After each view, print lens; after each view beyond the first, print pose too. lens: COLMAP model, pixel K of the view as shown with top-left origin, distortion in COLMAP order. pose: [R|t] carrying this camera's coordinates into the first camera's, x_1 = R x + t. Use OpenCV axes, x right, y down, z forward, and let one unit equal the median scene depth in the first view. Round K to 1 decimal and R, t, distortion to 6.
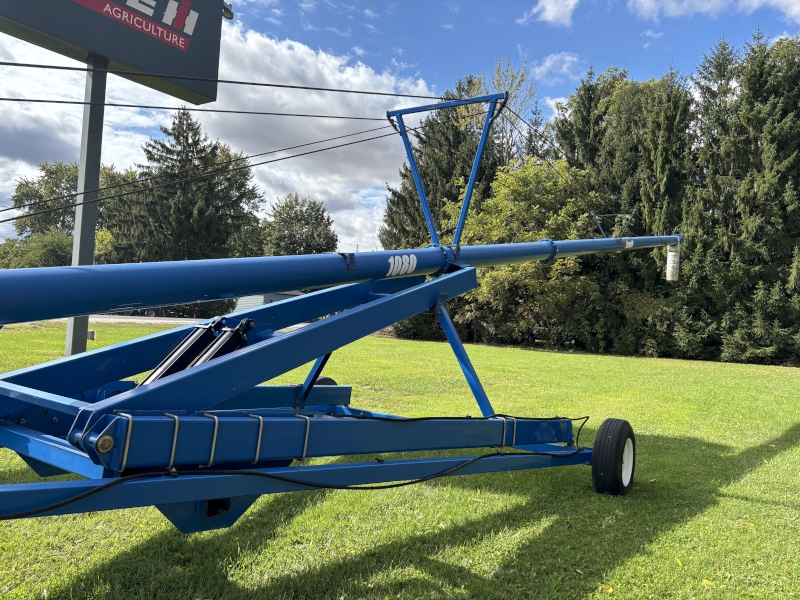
lens RADIAL K [[617.2, 0, 400.0], [0, 617.2, 300.0], [0, 0, 1]] dist [0.006961, 0.004108]
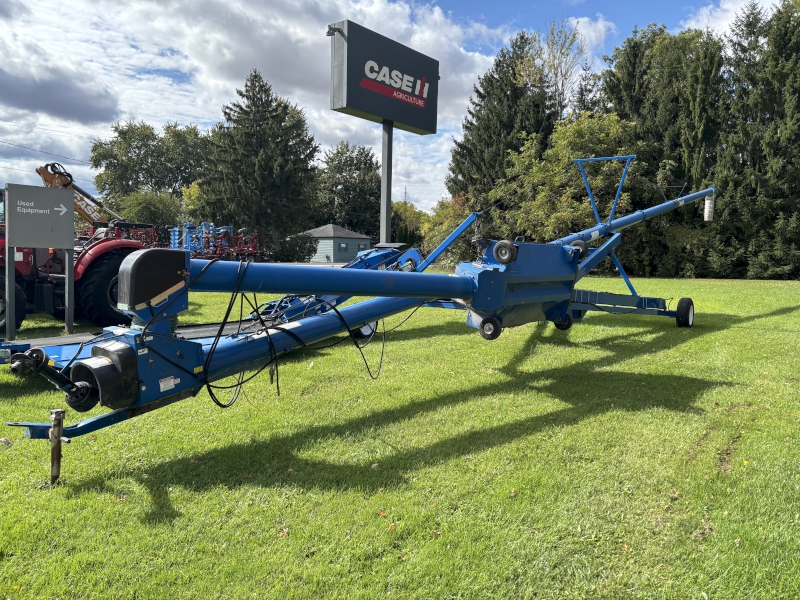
lens RADIAL K [[620.8, 0, 400.0], [0, 620.8, 300.0], [0, 0, 1]] dist [0.000677, -0.009488]
pose [[0.998223, -0.039077, -0.044980, -0.101235], [0.043523, 0.993776, 0.102540, -0.013876], [0.040693, -0.104315, 0.993711, -0.223107]]
